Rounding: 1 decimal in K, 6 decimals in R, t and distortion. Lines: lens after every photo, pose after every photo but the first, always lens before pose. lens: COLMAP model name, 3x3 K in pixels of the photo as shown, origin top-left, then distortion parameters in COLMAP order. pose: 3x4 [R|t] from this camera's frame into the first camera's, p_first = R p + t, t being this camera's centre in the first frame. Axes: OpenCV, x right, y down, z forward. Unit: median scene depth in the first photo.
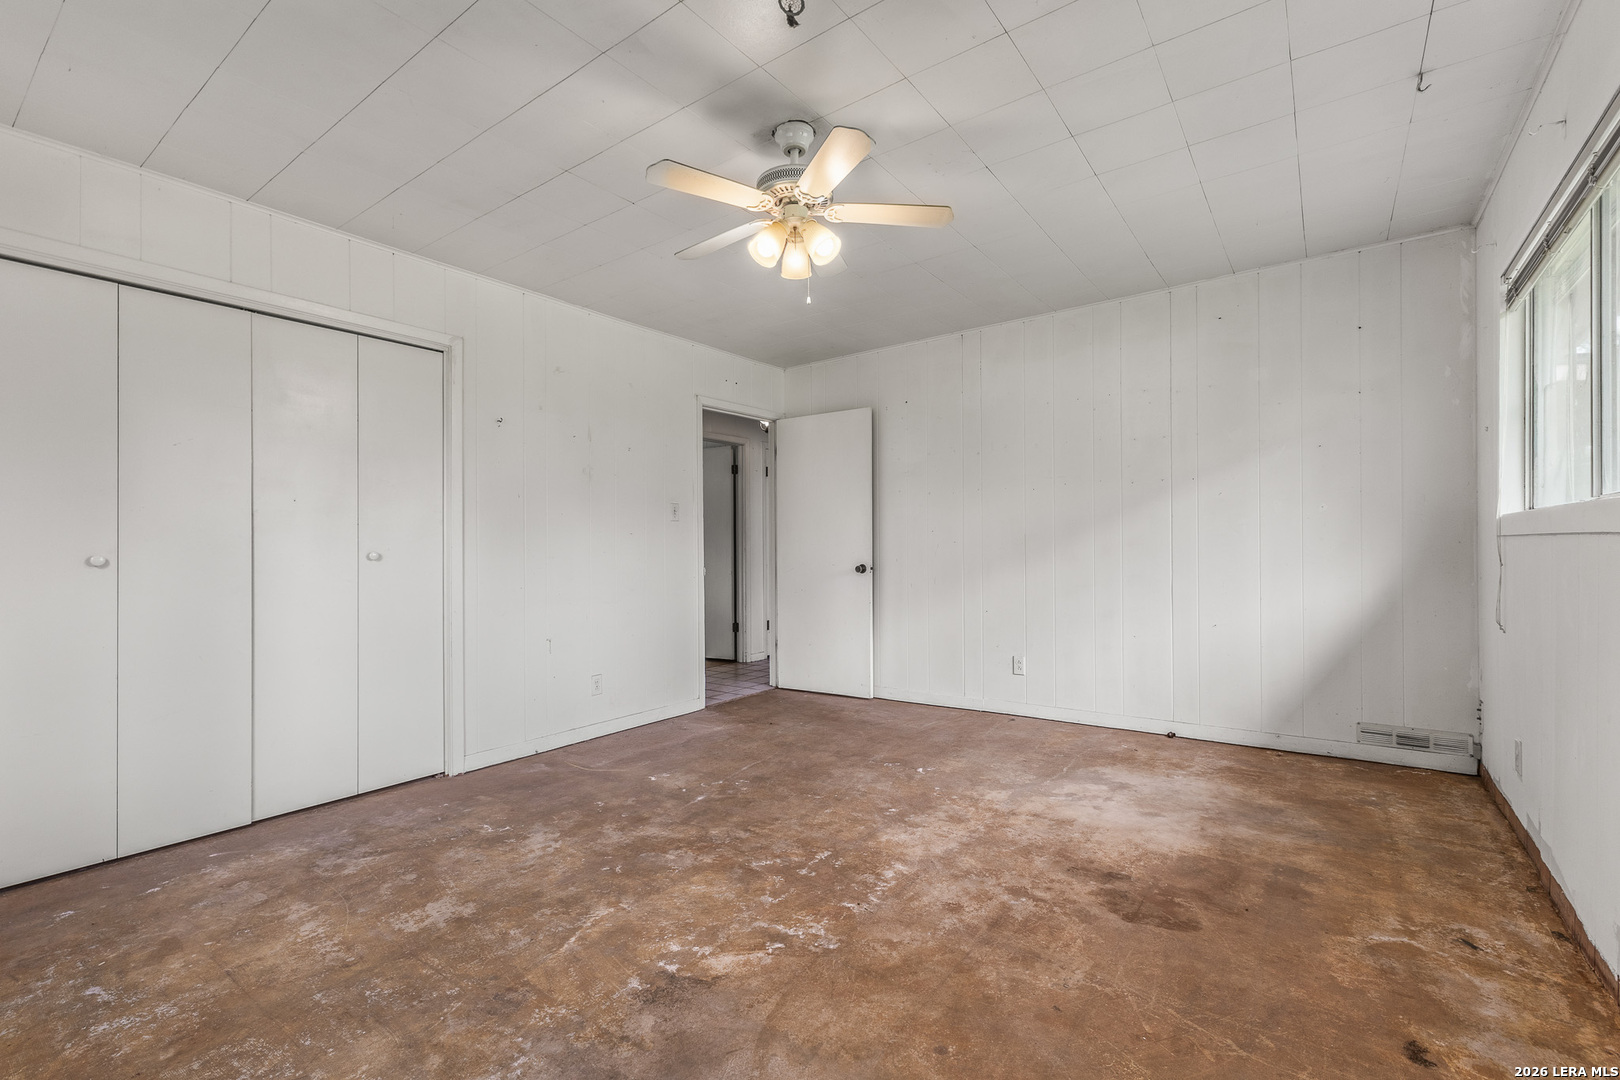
lens RADIAL K [[716.5, 0, 810.4], [0, 716.5, 543.8], [0, 0, 1]] dist [0.008515, -0.003727]
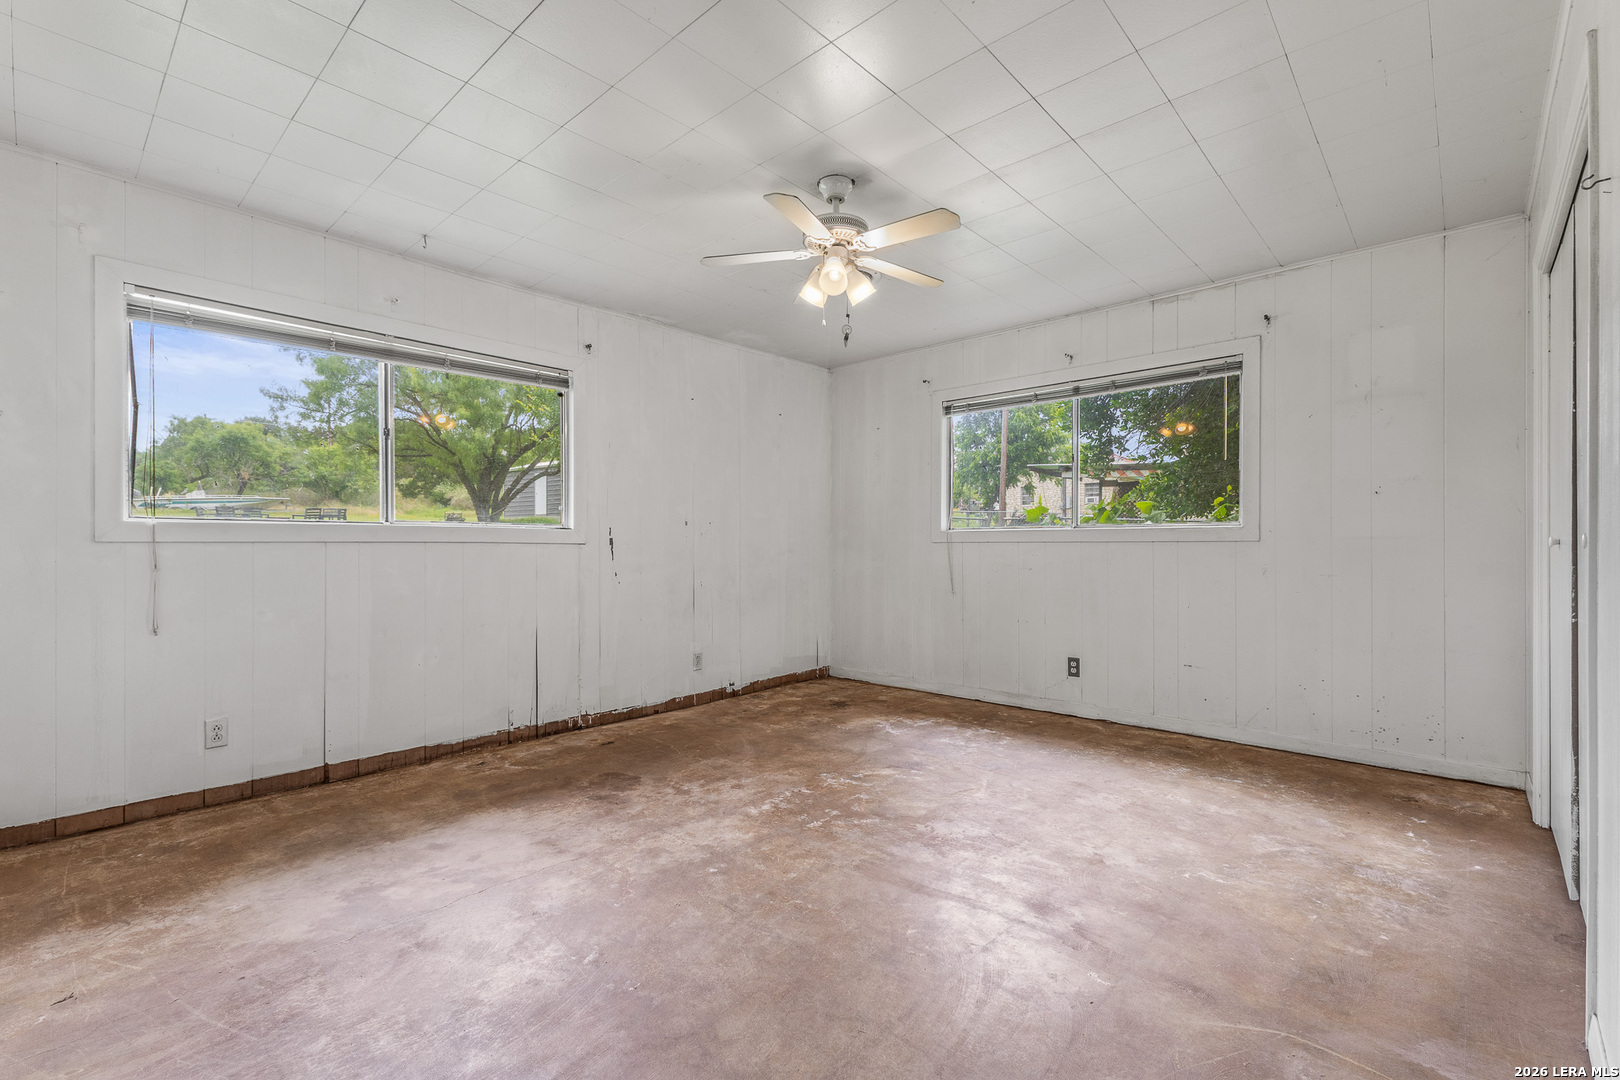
lens RADIAL K [[716.5, 0, 810.3], [0, 716.5, 547.2], [0, 0, 1]] dist [0.008515, -0.003727]
pose [[-0.993829, 0.017926, 0.109468, -0.108046], [0.017489, 0.999835, -0.004952, 0.019582], [-0.109539, -0.003007, -0.993978, 2.195090]]
